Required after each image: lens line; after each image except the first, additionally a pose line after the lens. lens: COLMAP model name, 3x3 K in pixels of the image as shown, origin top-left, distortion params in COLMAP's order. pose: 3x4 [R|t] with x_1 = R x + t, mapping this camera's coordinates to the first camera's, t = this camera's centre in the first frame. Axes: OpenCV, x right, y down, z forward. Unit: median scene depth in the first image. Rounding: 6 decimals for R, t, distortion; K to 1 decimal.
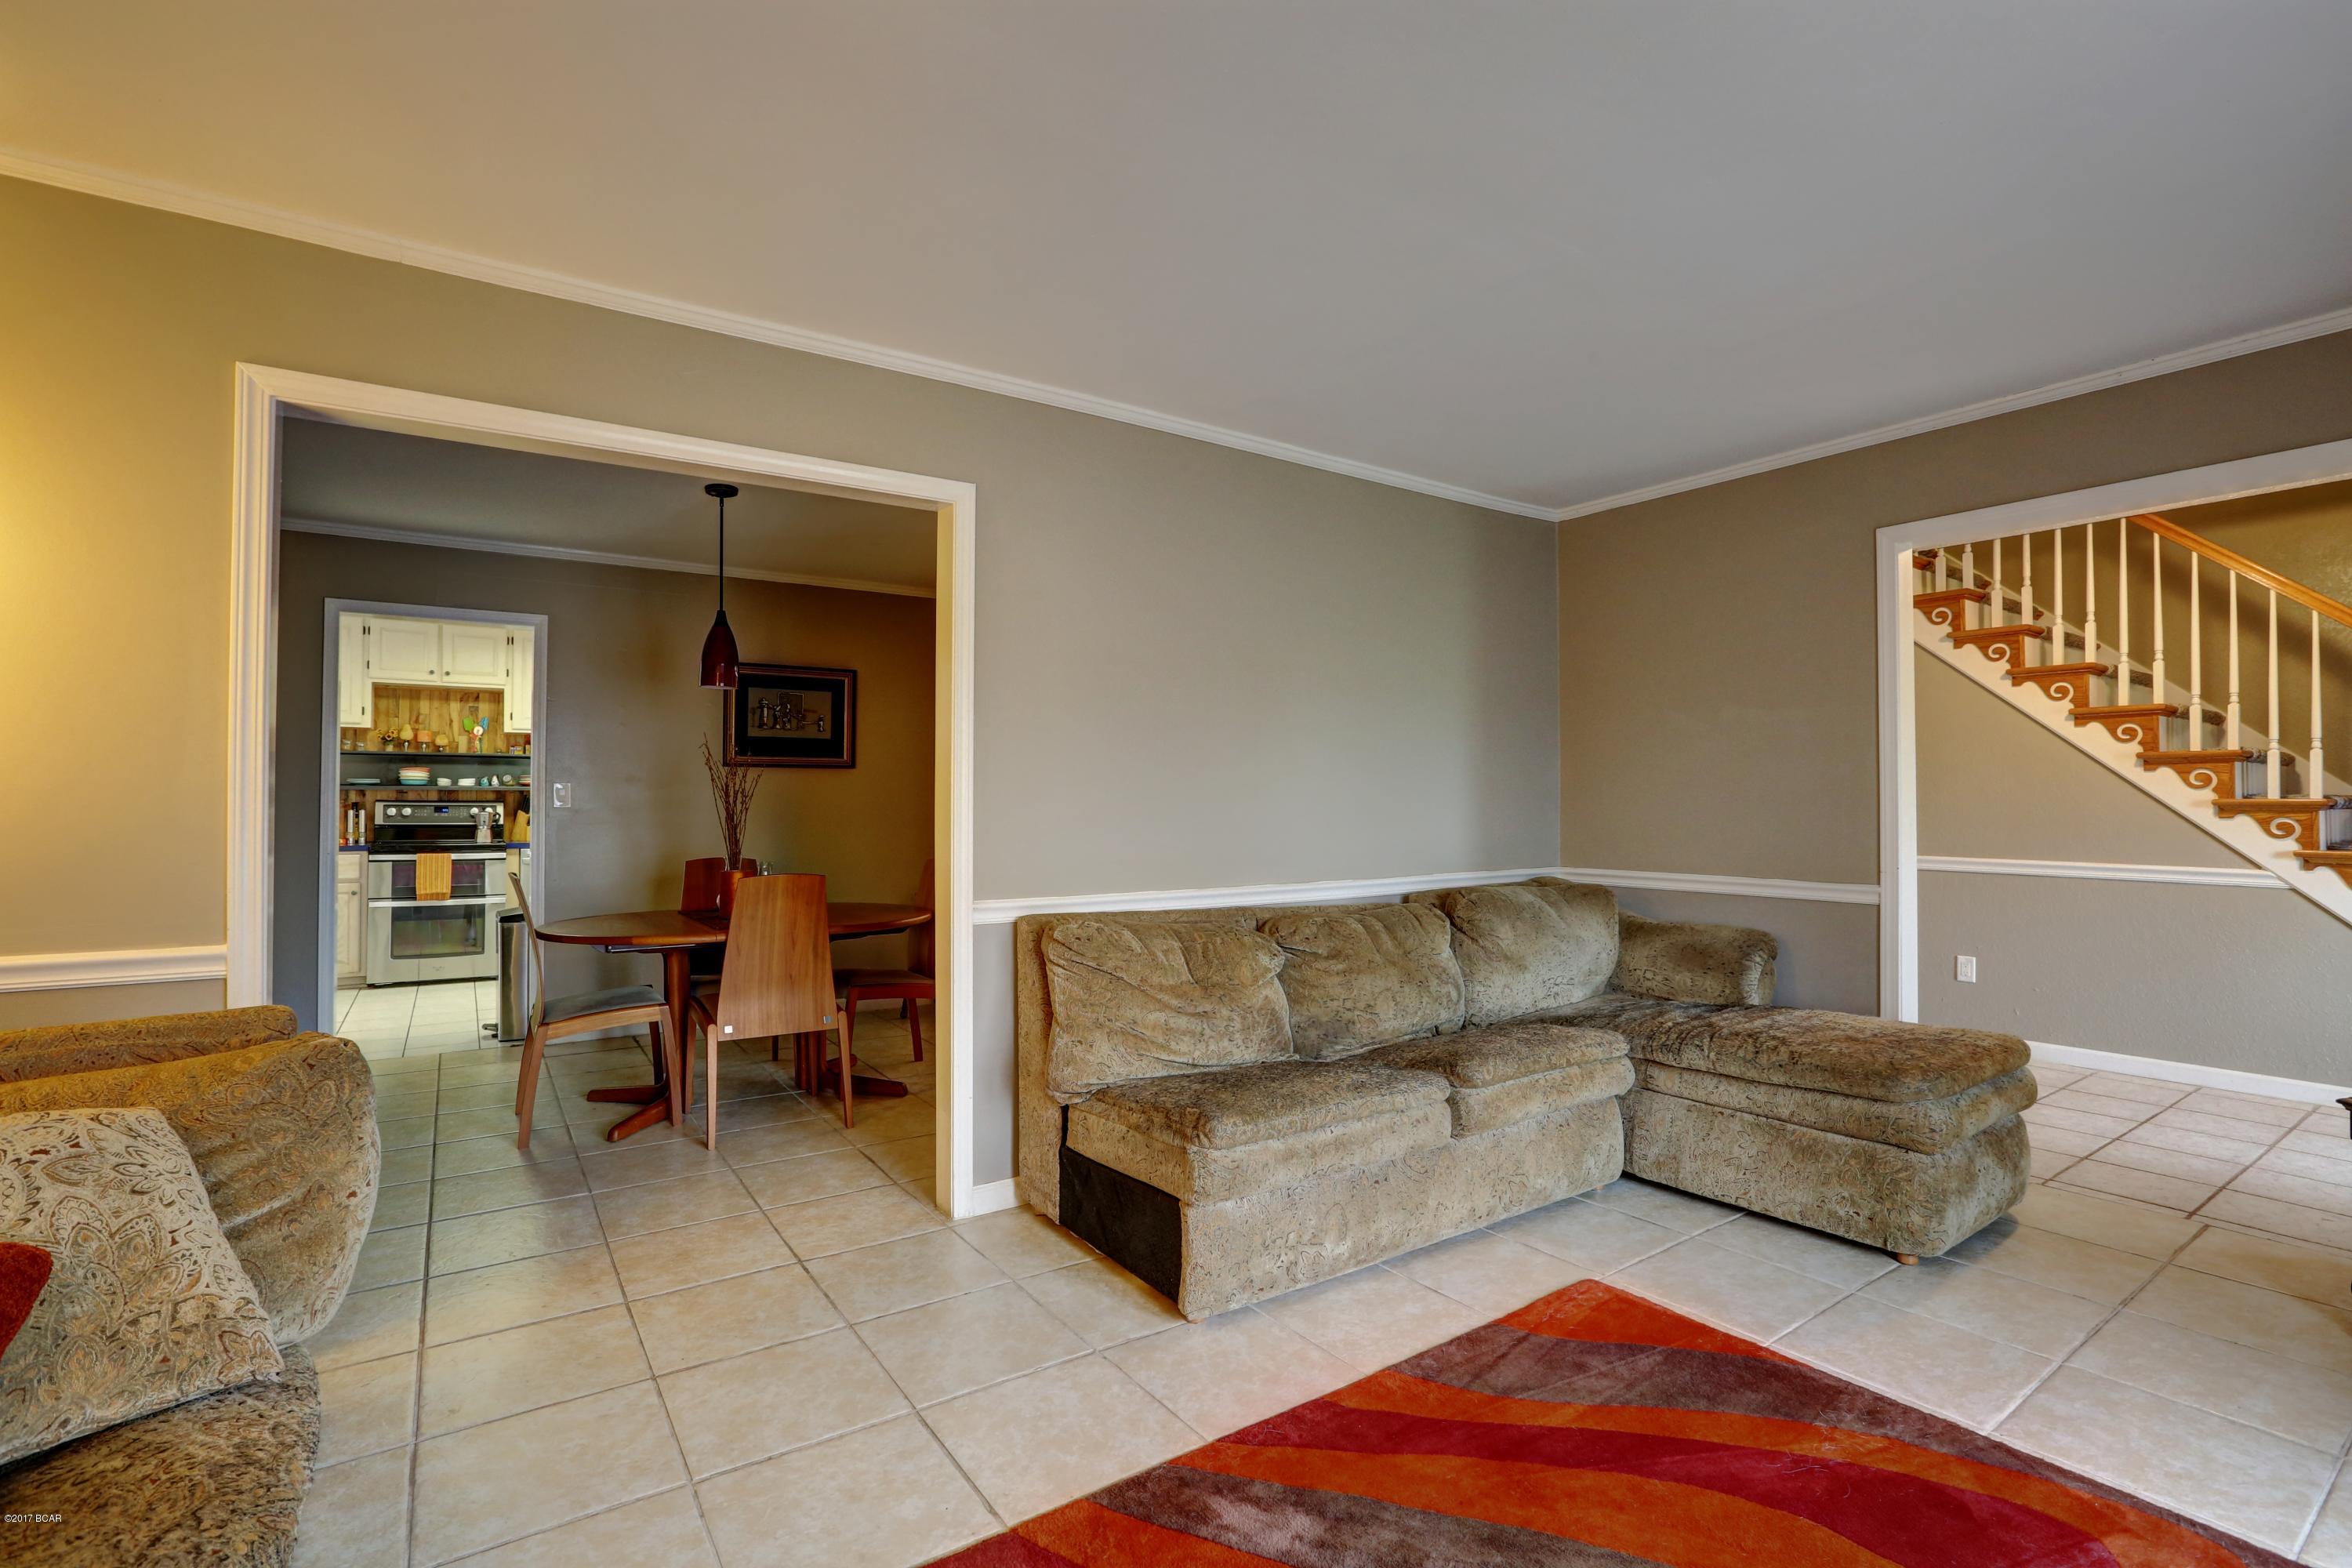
lens RADIAL K [[1069.7, 0, 1175.8], [0, 1069.7, 785.0], [0, 0, 1]] dist [-0.046979, 0.011390]
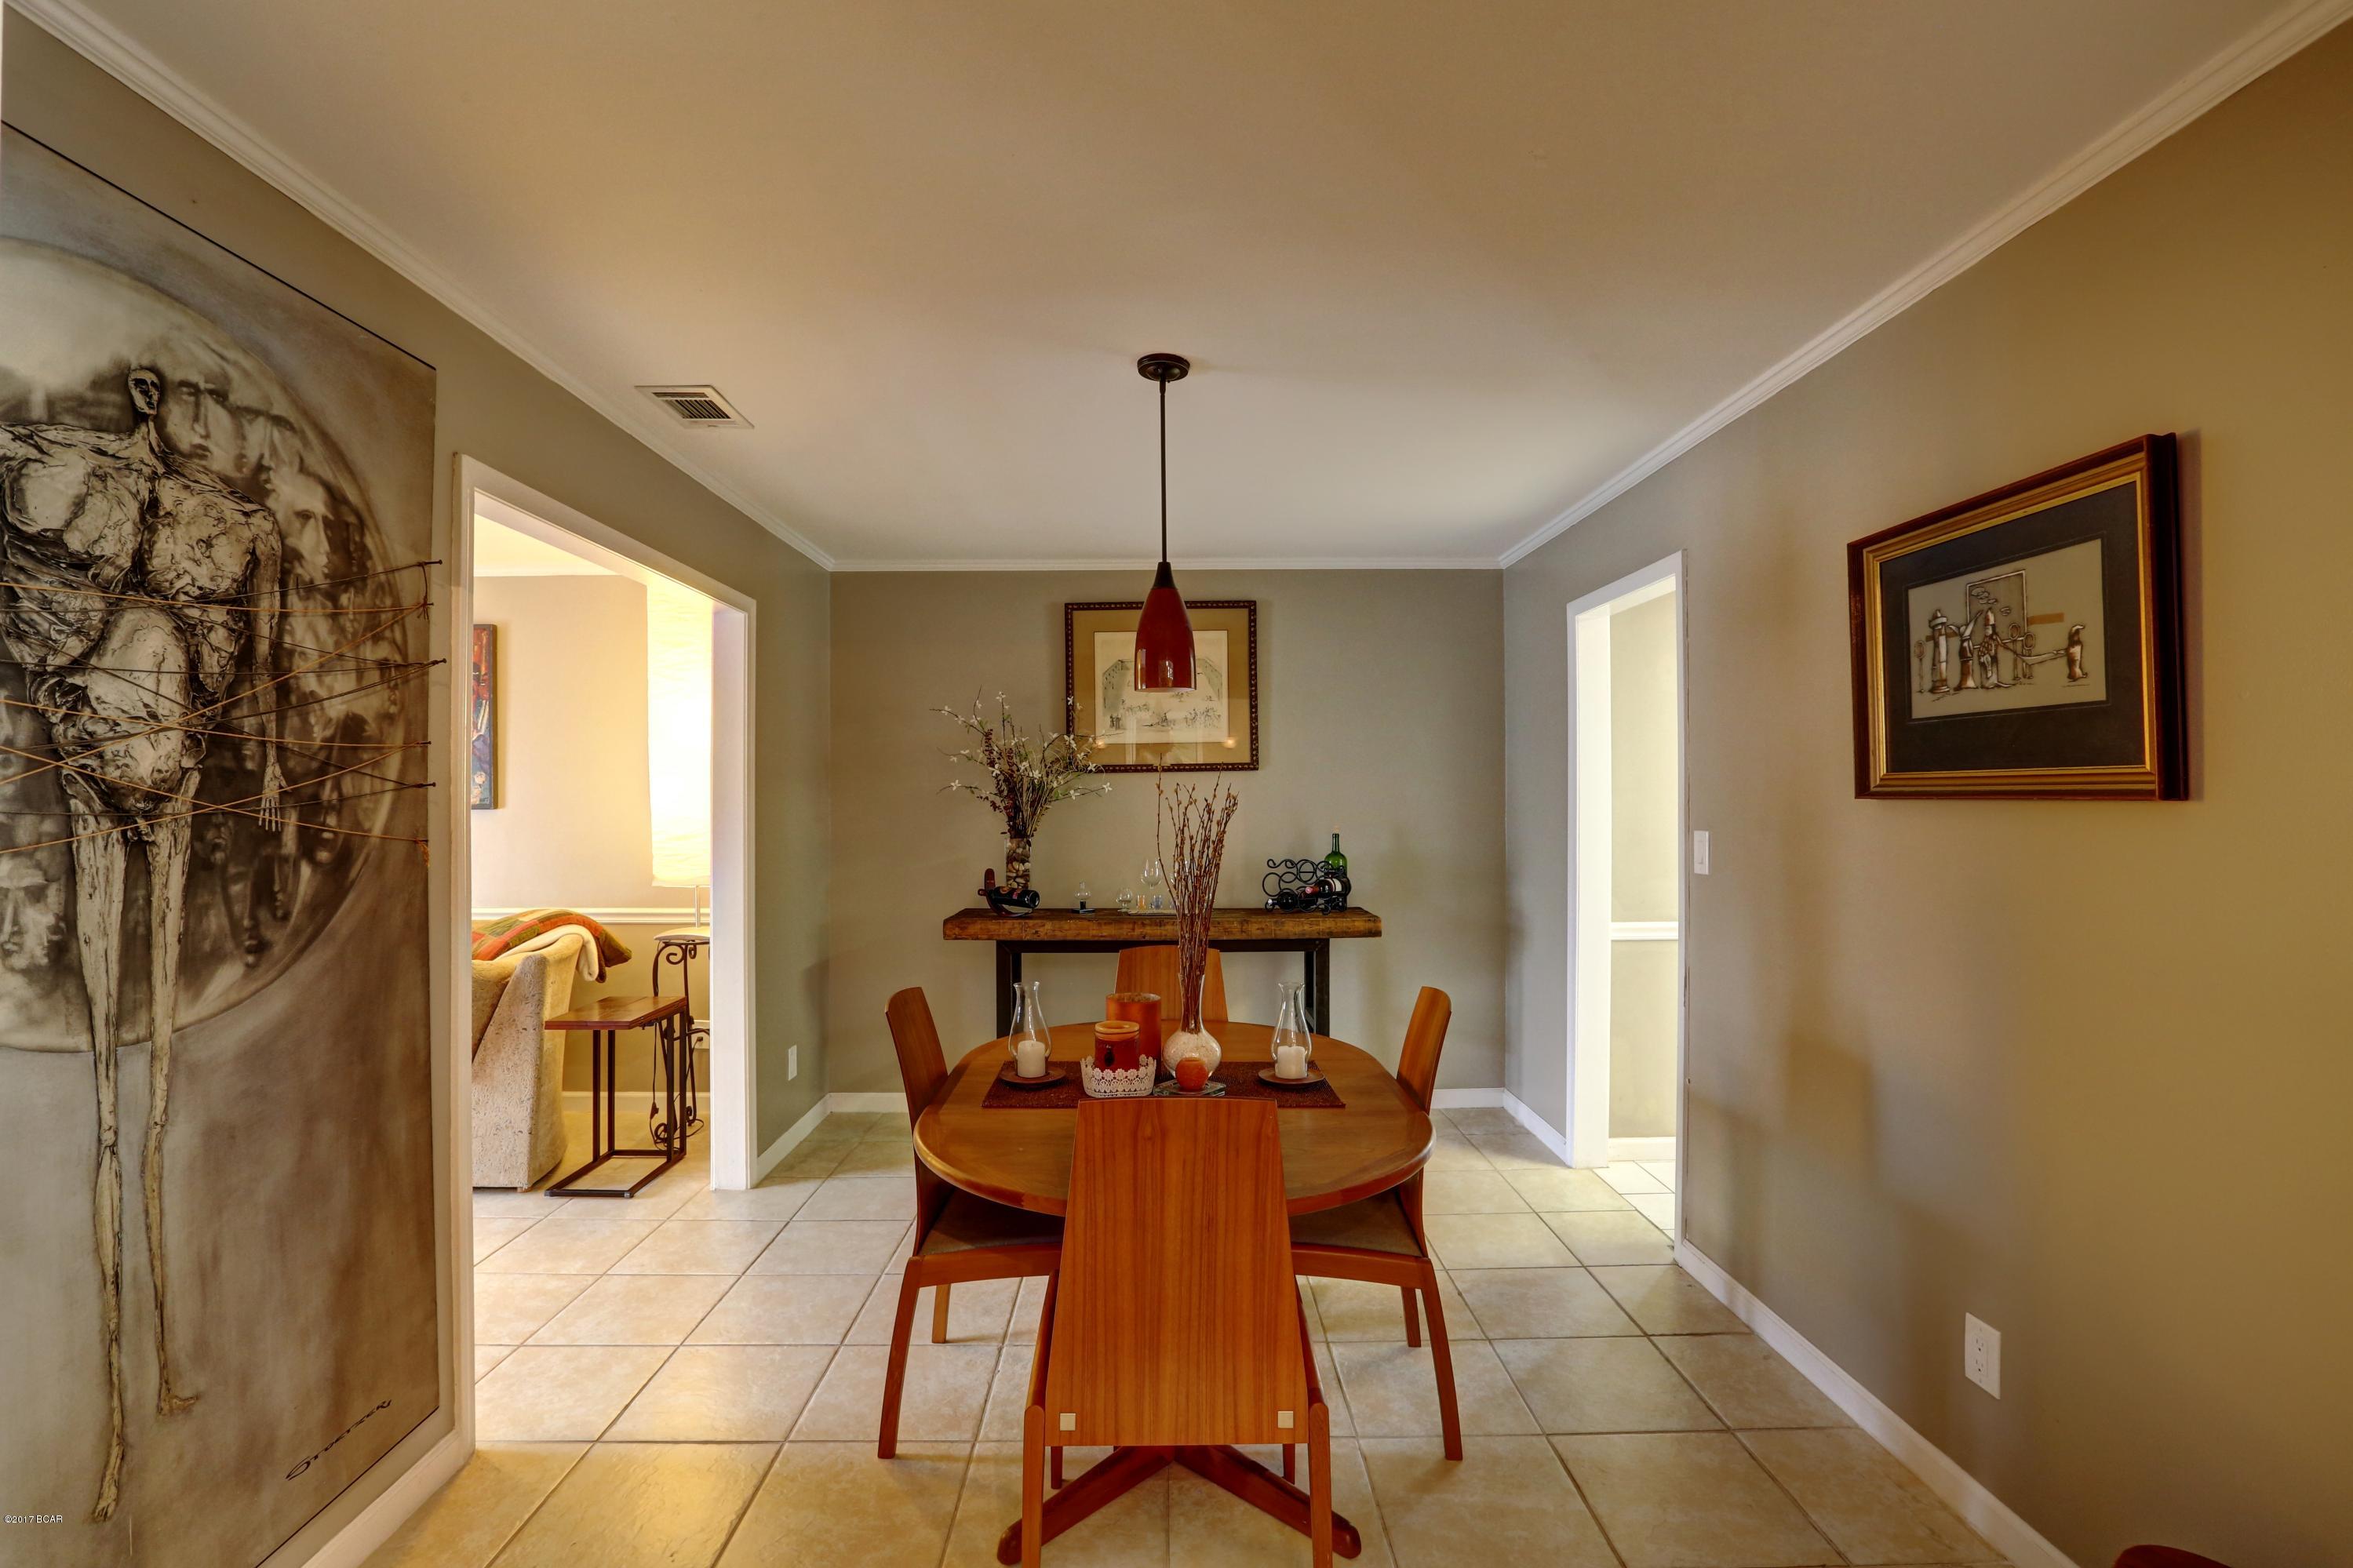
lens RADIAL K [[1070.1, 0, 1176.6], [0, 1070.1, 788.1], [0, 0, 1]] dist [-0.046979, 0.011390]
pose [[-0.548304, -0.007595, -0.836245, 0.050277], [0.005189, 0.999909, -0.012485, -0.017387], [0.836263, -0.011185, -0.548215, 0.958282]]
